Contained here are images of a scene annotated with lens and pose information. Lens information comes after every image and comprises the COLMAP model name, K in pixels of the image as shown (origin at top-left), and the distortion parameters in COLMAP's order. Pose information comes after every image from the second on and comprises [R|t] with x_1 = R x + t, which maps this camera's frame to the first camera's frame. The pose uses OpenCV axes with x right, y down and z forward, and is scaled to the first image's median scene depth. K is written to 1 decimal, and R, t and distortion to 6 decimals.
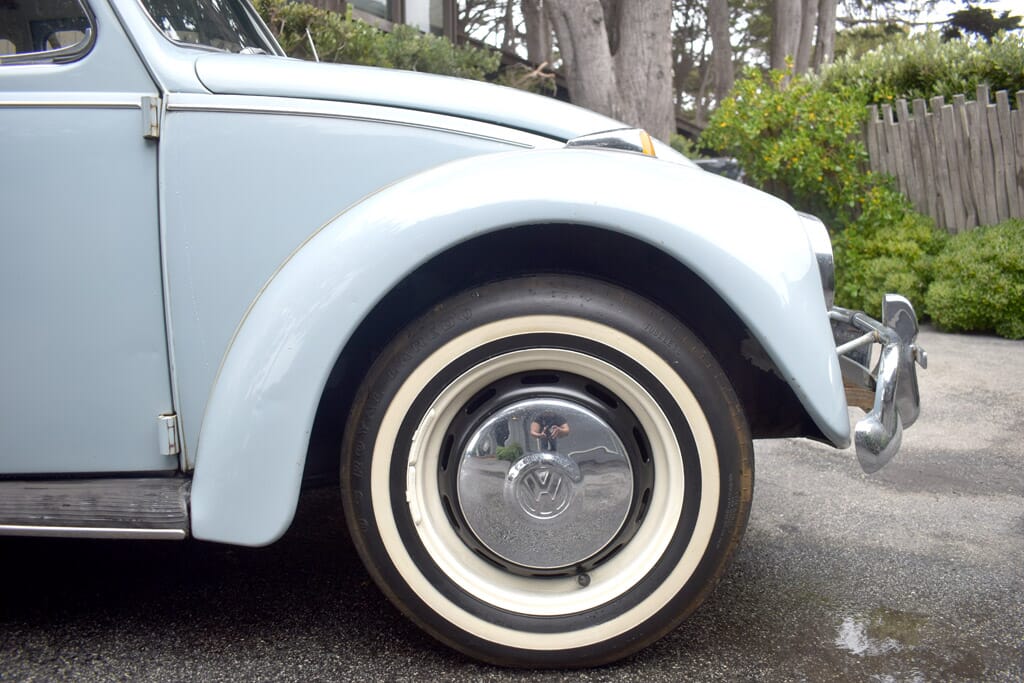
lens RADIAL K [[809.1, 0, 512.0], [0, 809.1, 341.5], [0, 0, 1]] dist [-0.084663, 0.001173]
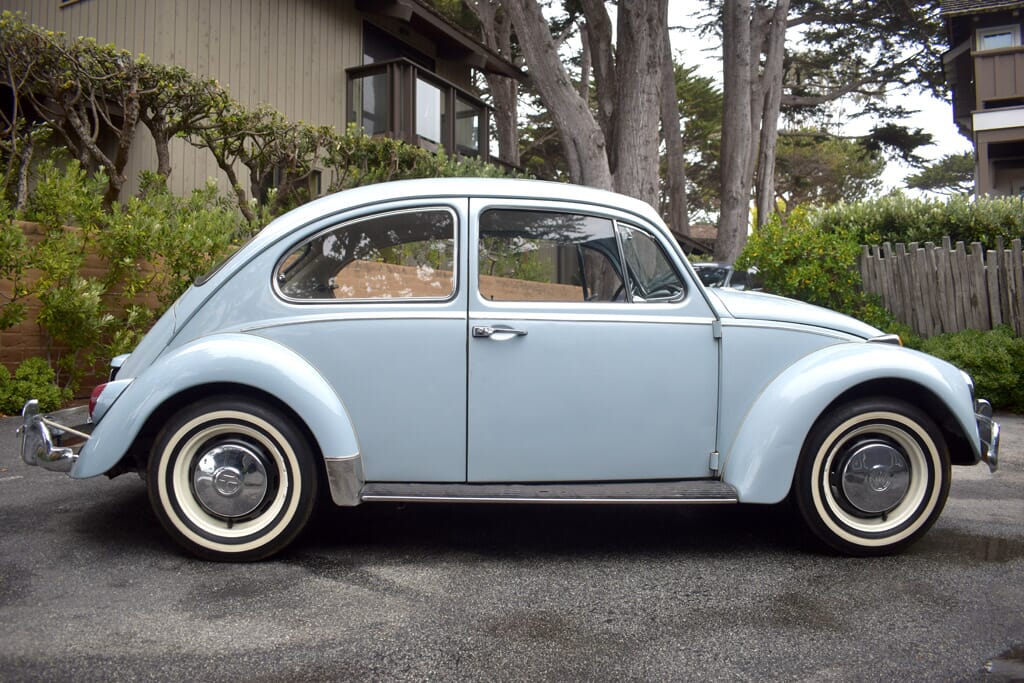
lens RADIAL K [[767.2, 0, 512.0], [0, 767.2, 341.5], [0, 0, 1]] dist [-0.082617, 0.006032]
pose [[0.997554, 0.008955, 0.069328, -0.247597], [-0.002567, 0.995784, -0.091691, -0.005367], [-0.069857, 0.091288, 0.993371, -0.254851]]
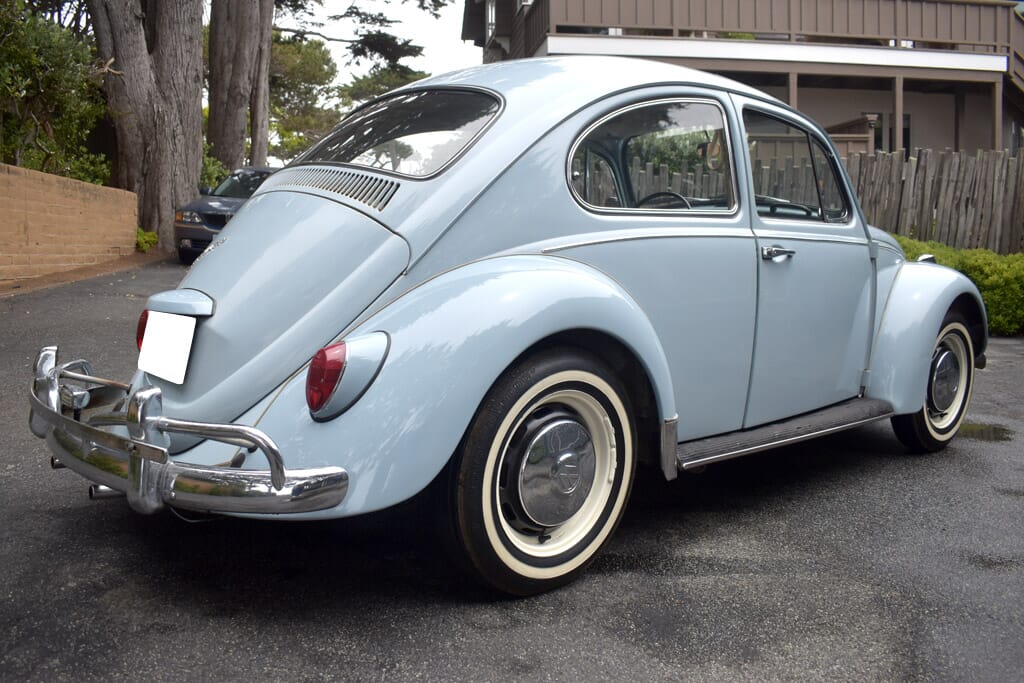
lens RADIAL K [[854.3, 0, 460.0], [0, 854.3, 310.3], [0, 0, 1]] dist [-0.093133, 0.008924]
pose [[0.765612, -0.038280, 0.642163, -0.621616], [0.058373, 0.998244, -0.010089, -0.027749], [-0.640649, 0.045209, 0.766502, -0.035486]]
